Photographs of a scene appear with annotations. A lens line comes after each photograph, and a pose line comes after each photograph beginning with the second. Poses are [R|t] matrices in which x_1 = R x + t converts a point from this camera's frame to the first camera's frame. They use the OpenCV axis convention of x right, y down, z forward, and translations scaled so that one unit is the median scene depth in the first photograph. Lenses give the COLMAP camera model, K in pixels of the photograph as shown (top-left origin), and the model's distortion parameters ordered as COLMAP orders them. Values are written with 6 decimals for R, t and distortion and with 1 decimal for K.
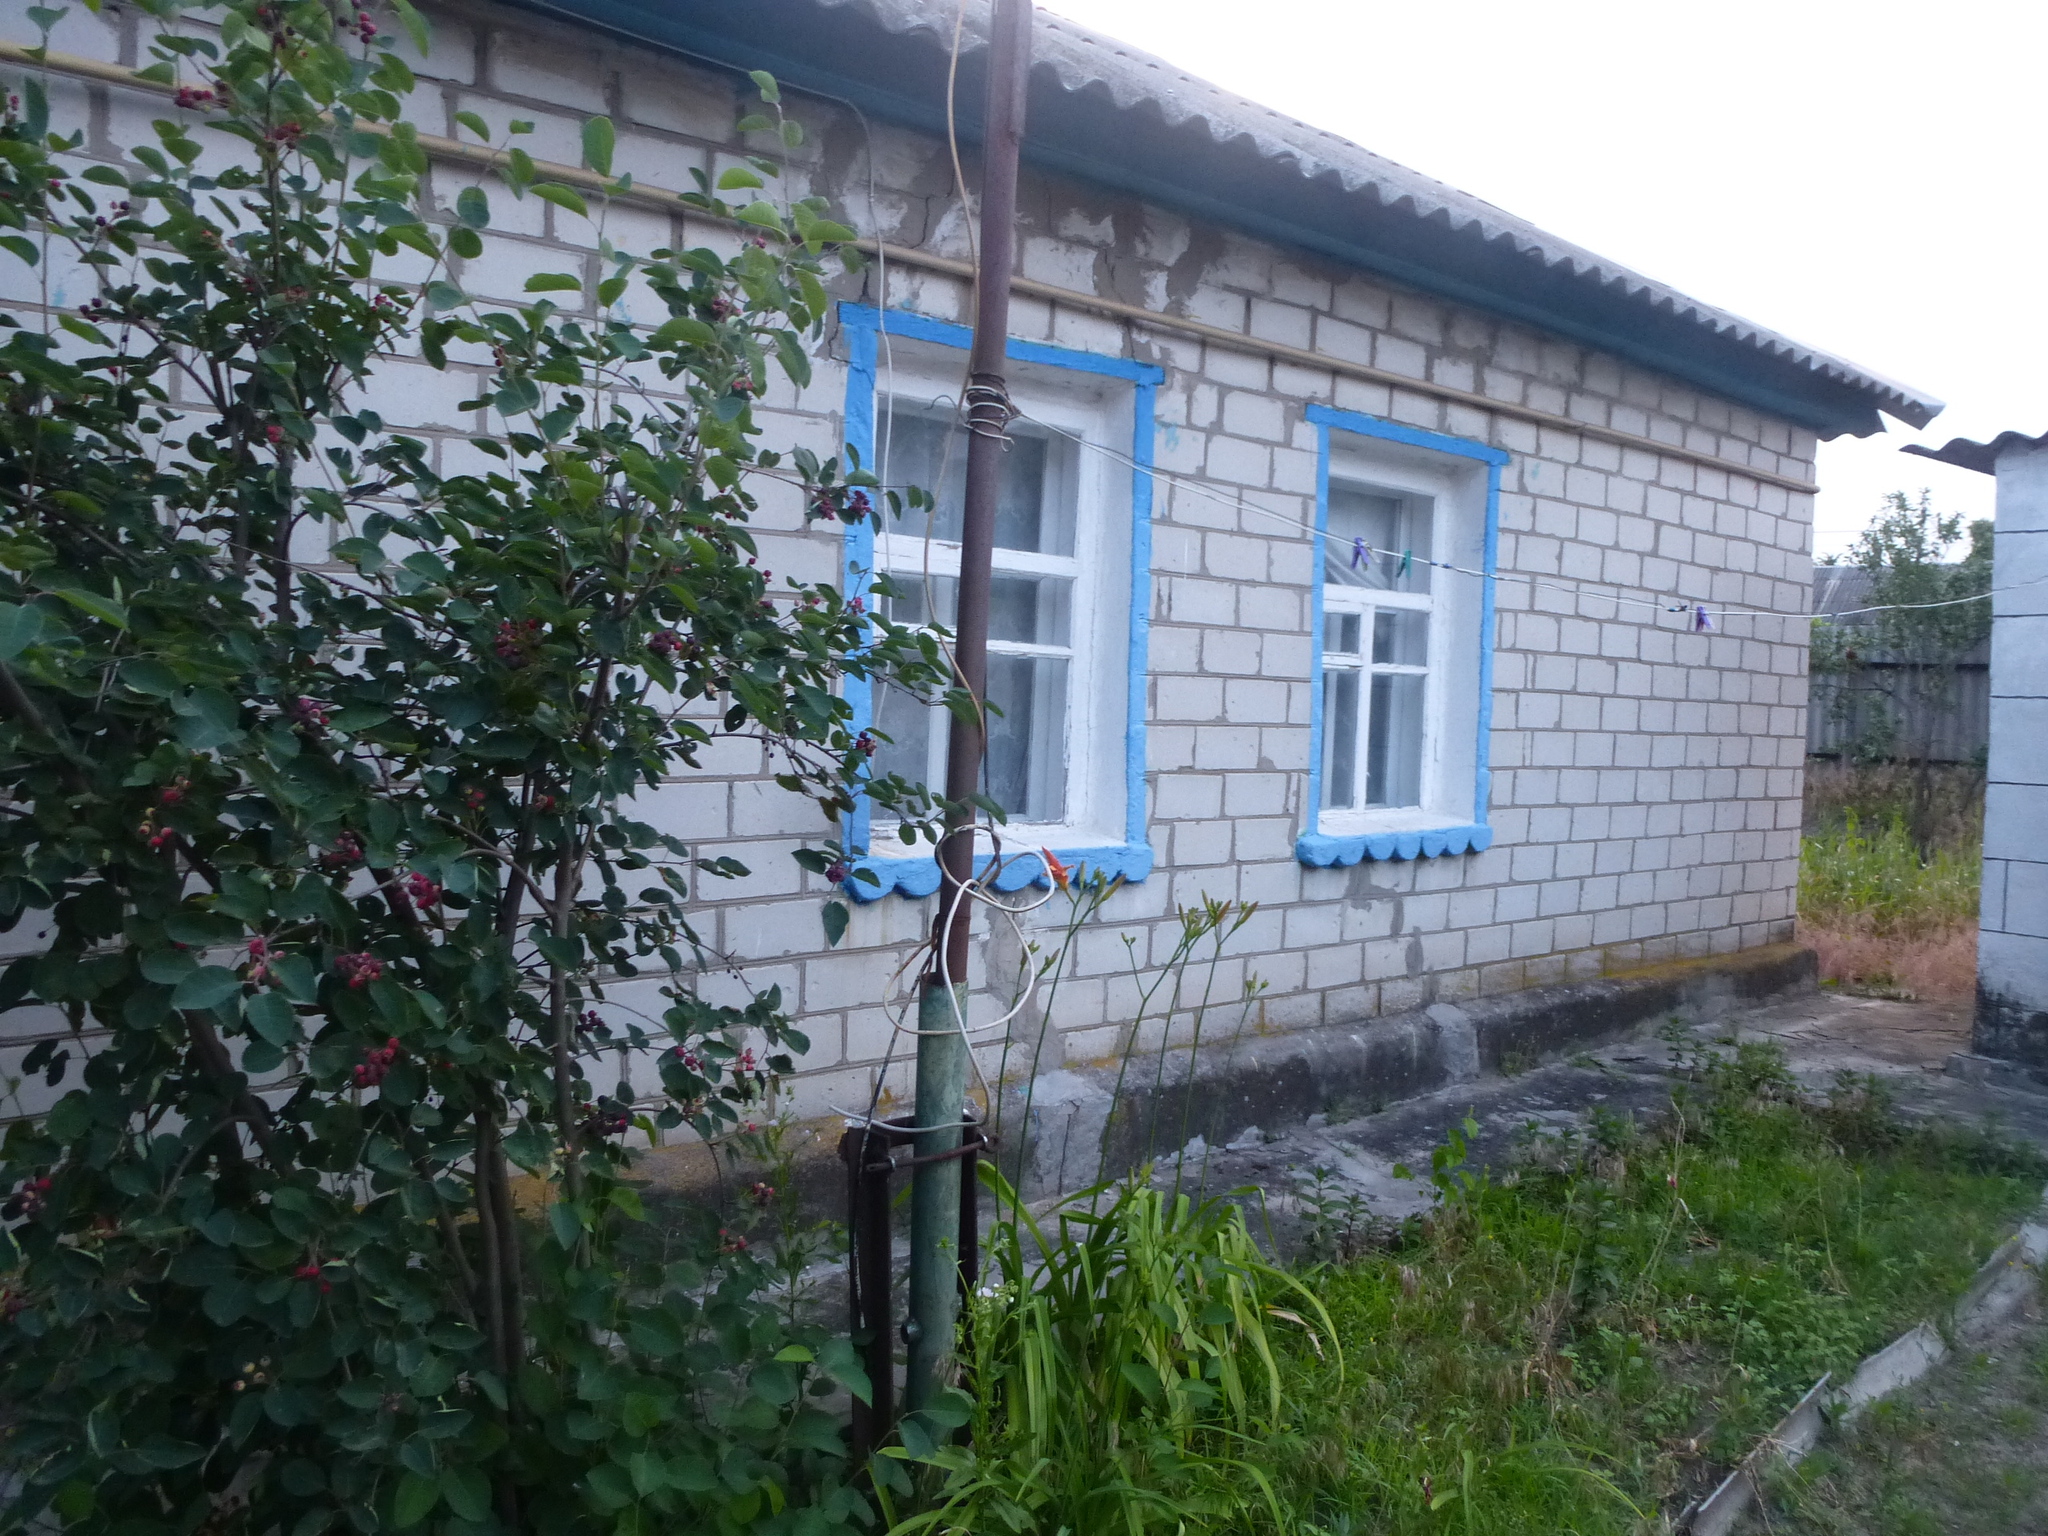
lens RADIAL K [[1503.8, 0, 1025.6], [0, 1503.8, 766.3], [0, 0, 1]] dist [-0.048444, 0.017704]
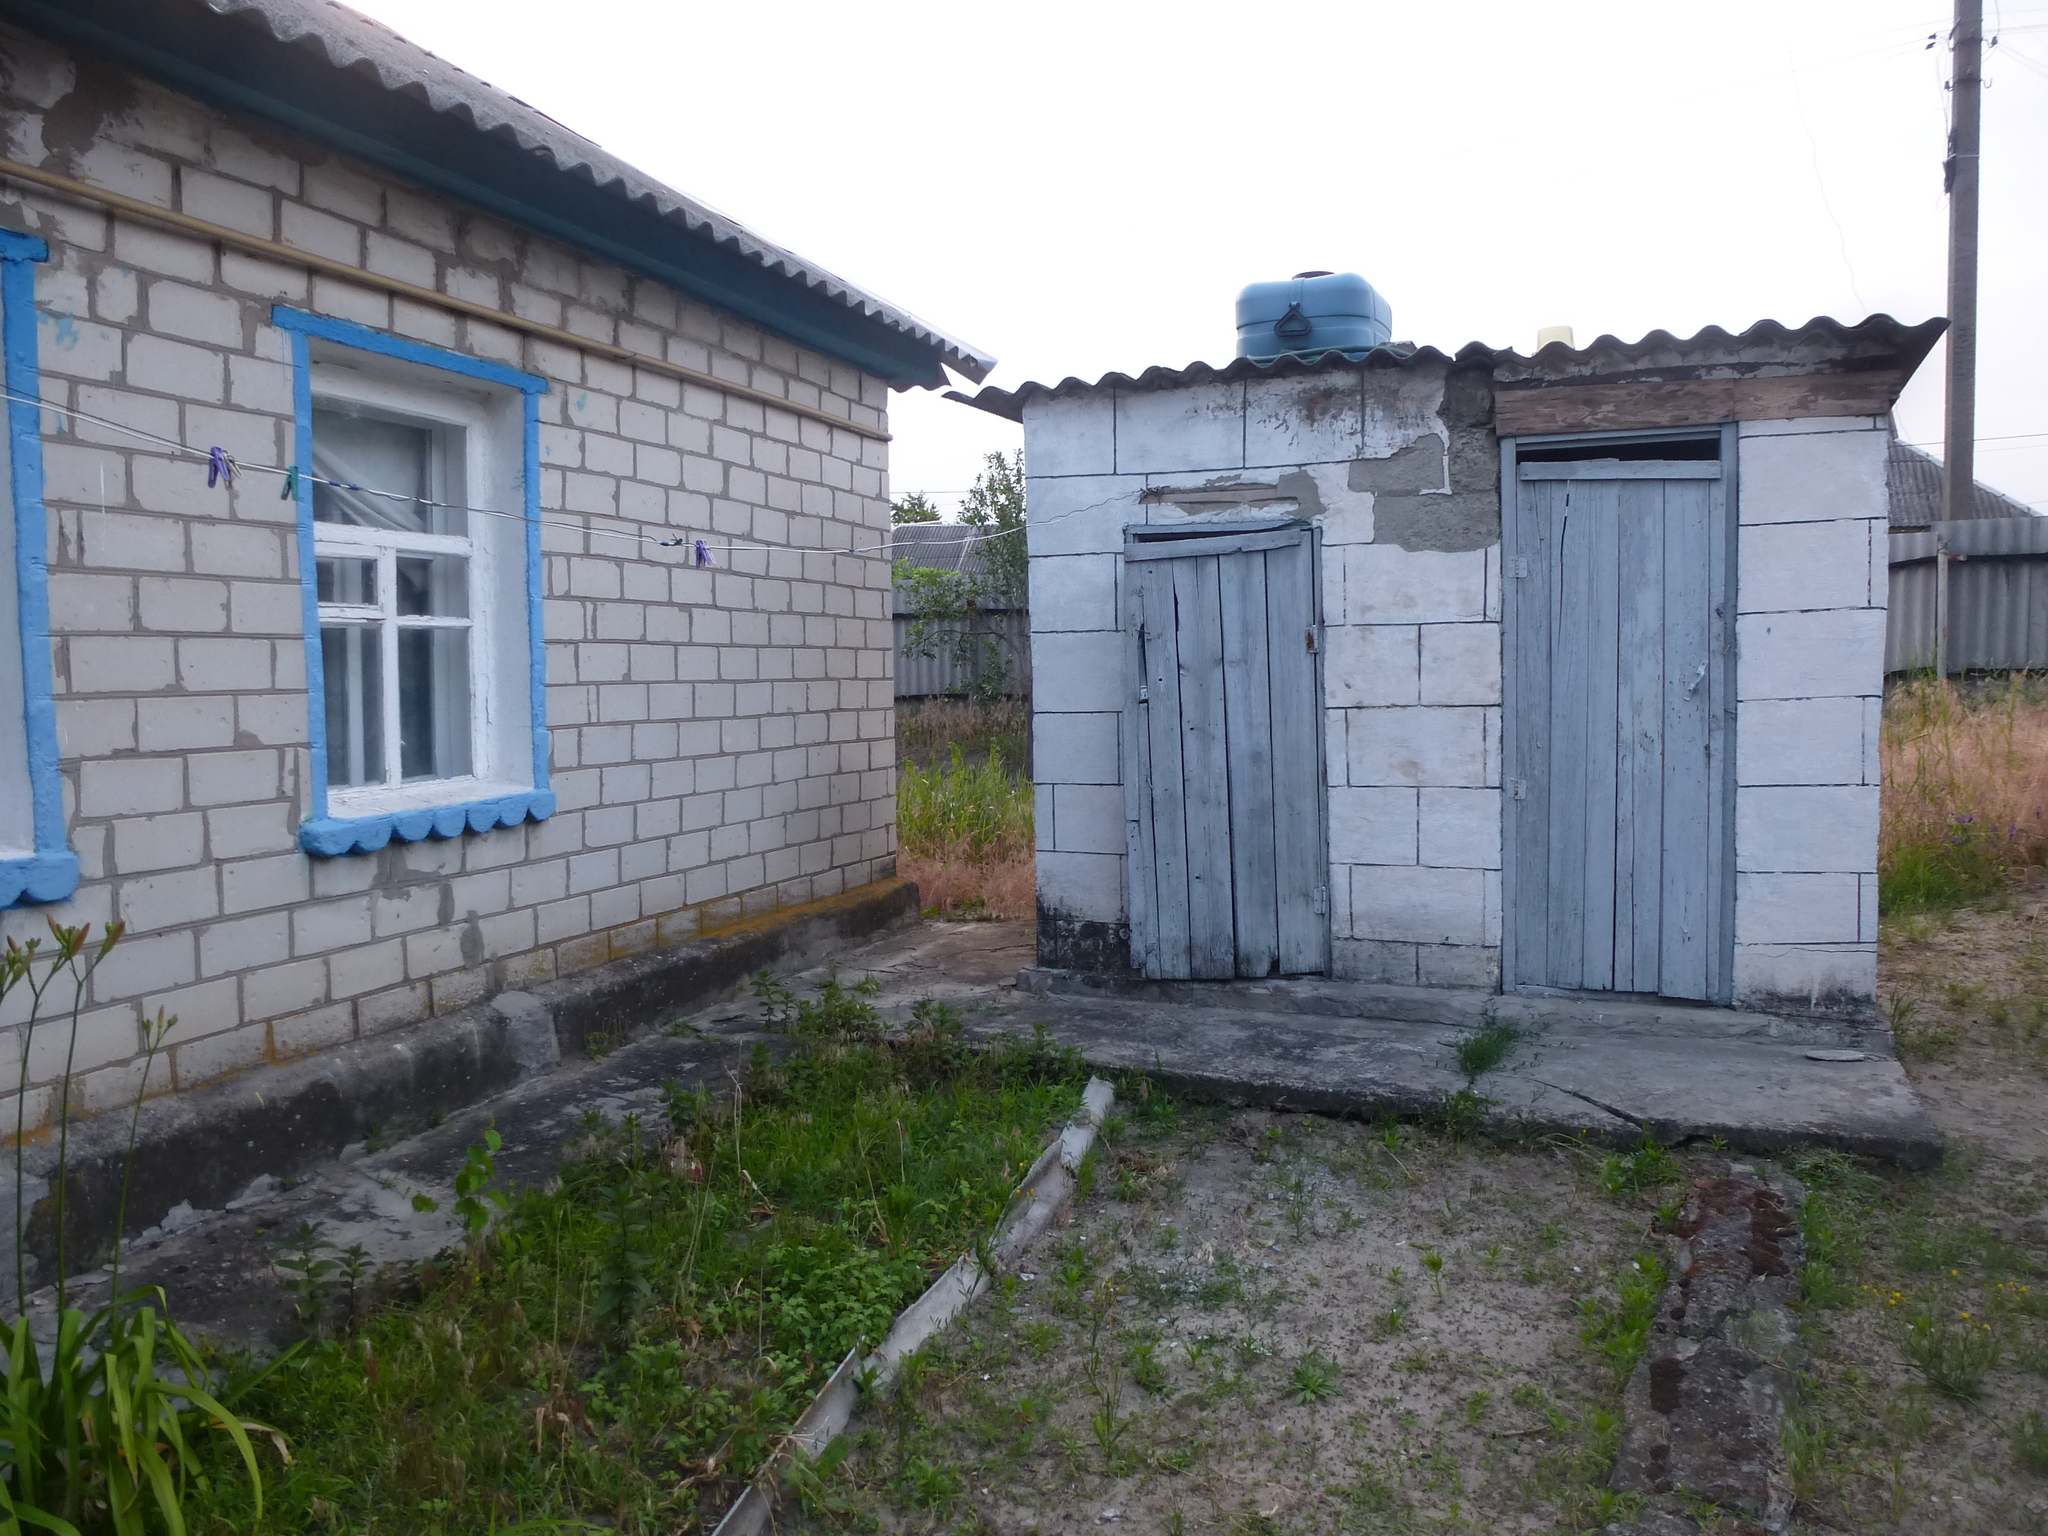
lens RADIAL K [[1503.8, 0, 1029.1], [0, 1503.8, 767.4], [0, 0, 1]] dist [-0.048444, 0.017704]
pose [[0.862907, -0.072946, 0.500070, 0.118212], [0.059414, 0.997309, 0.042955, 0.004147], [-0.501858, -0.007355, 0.864919, 0.072784]]
